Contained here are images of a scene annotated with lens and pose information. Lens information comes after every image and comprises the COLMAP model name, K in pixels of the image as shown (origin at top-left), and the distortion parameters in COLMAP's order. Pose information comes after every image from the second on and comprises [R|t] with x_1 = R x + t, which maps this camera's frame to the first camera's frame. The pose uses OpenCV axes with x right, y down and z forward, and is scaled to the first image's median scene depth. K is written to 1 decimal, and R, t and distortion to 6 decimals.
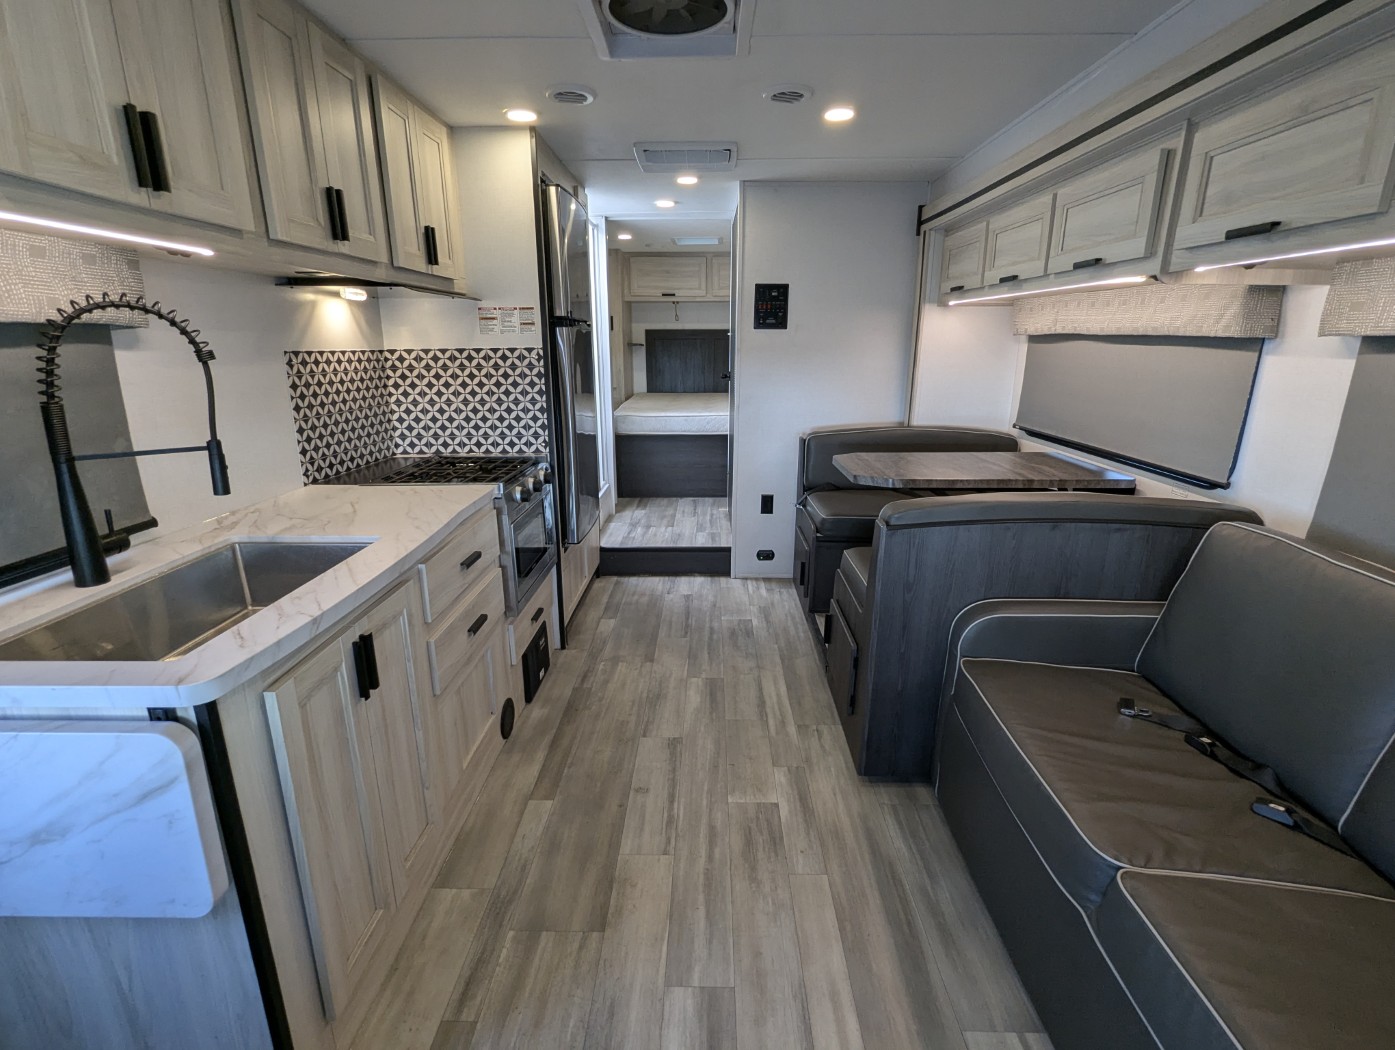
lens RADIAL K [[663.1, 0, 697.2], [0, 663.1, 527.2], [0, 0, 1]] dist [-0.001868, 0.001159]
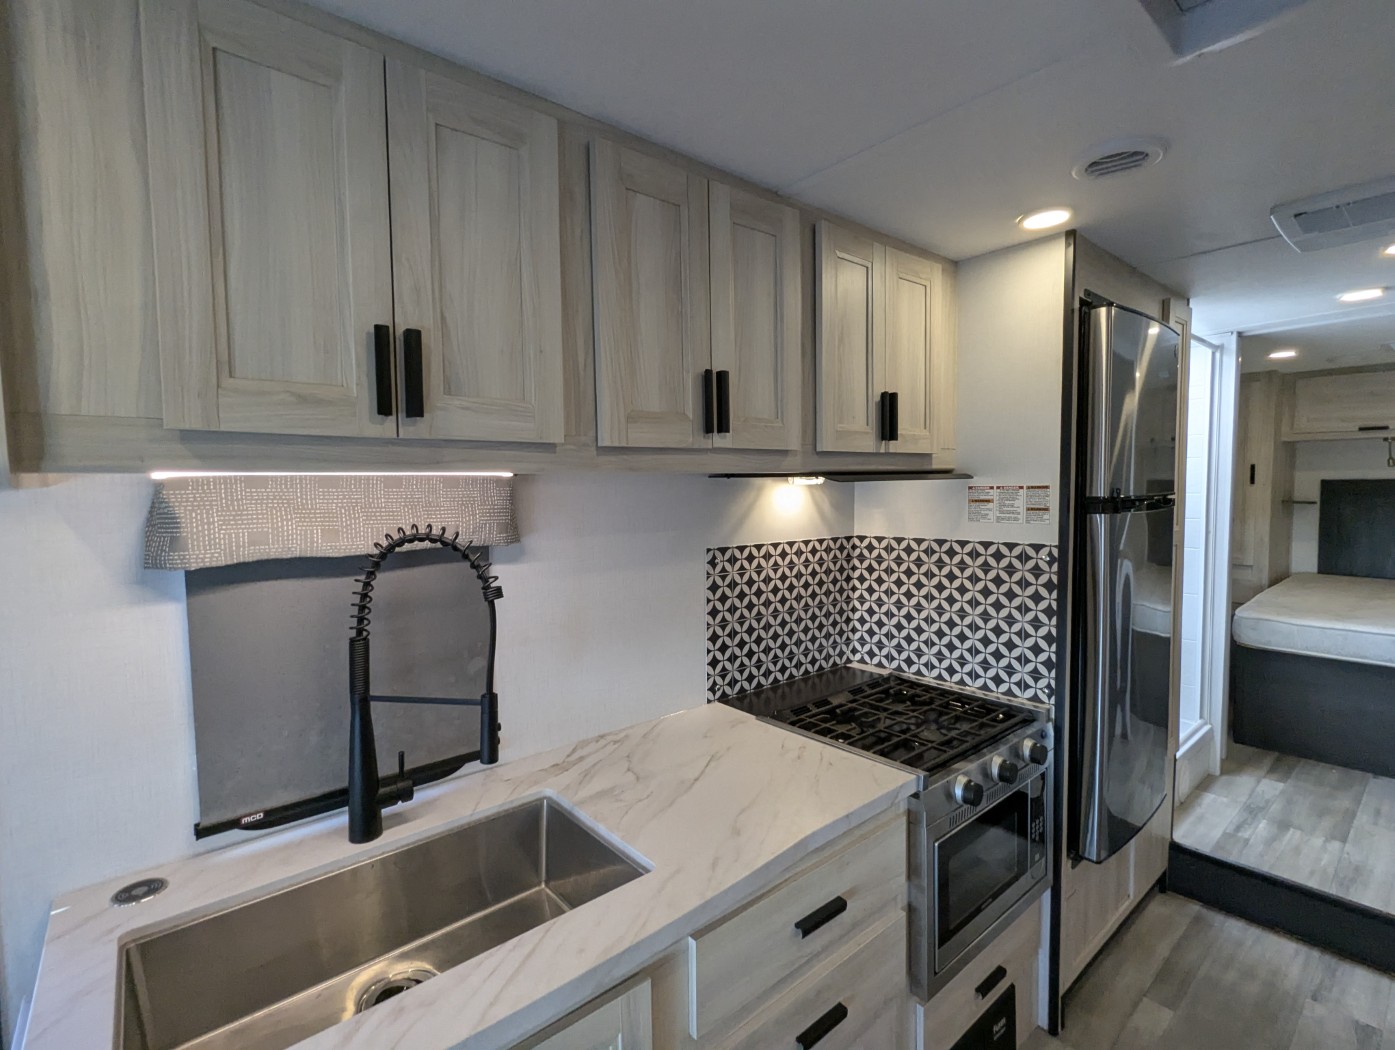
lens RADIAL K [[665.4, 0, 700.5], [0, 665.4, 521.9], [0, 0, 1]] dist [-0.000031, 0.002677]
pose [[0.664613, 0.037805, -0.746231, 0.018726], [-0.190485, 0.974292, -0.120291, -0.149974], [0.722500, 0.222093, 0.654728, 0.319926]]
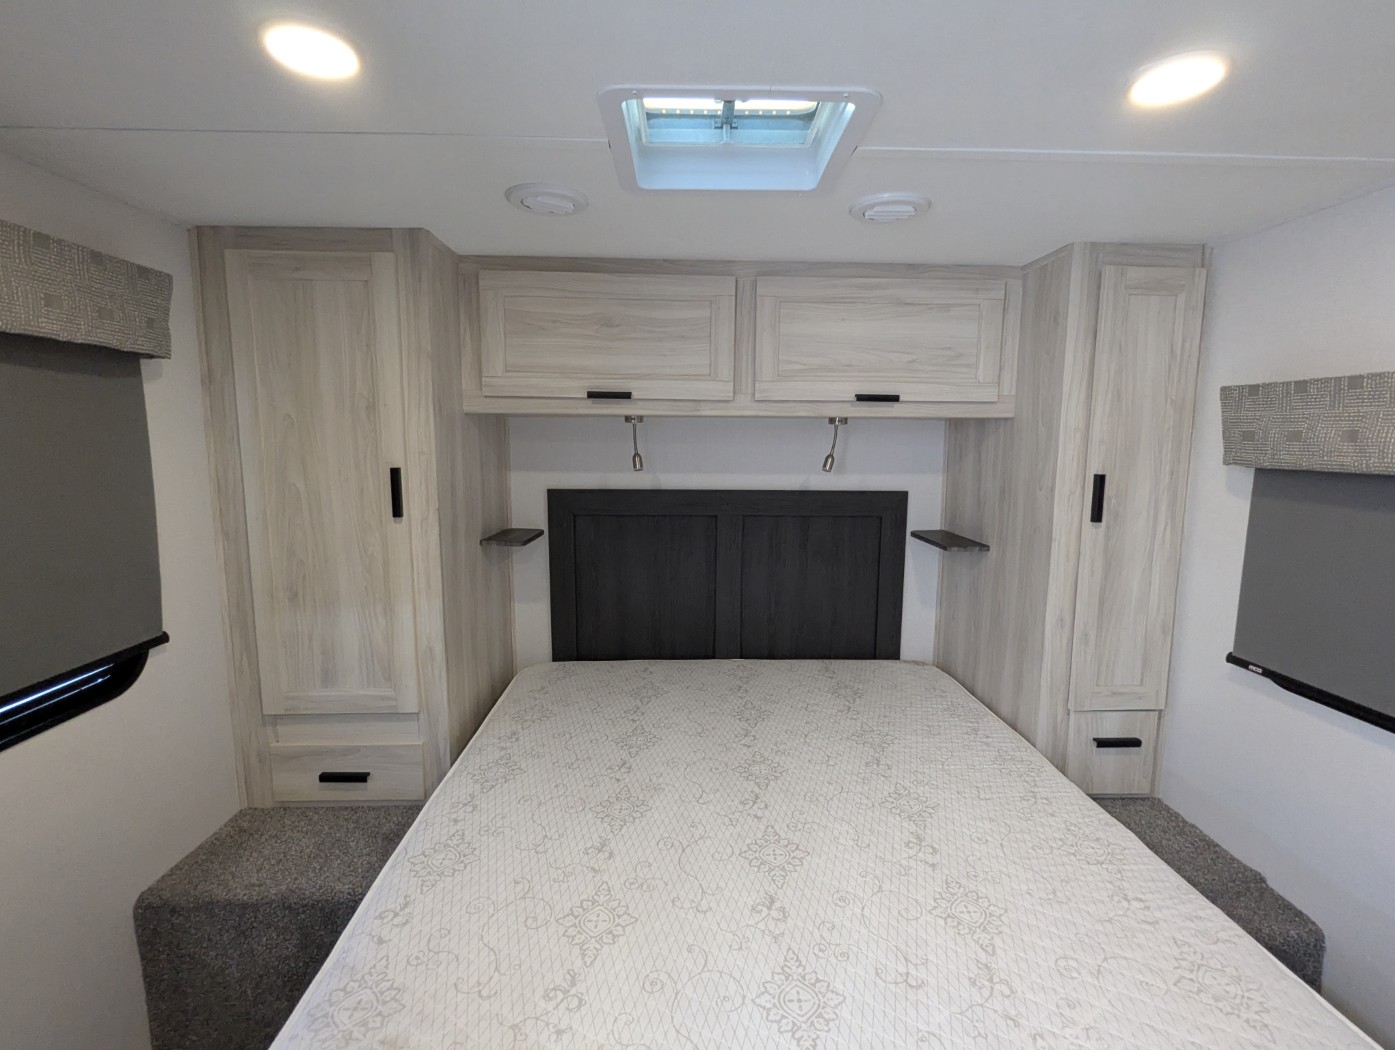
lens RADIAL K [[662.6, 0, 695.8], [0, 662.6, 527.3], [0, 0, 1]] dist [-0.002600, 0.001977]
pose [[0.998607, 0.001990, 0.052724, -0.045523], [0.005440, 0.990077, -0.140417, -0.564225], [-0.052480, 0.140508, 0.988688, 1.607148]]
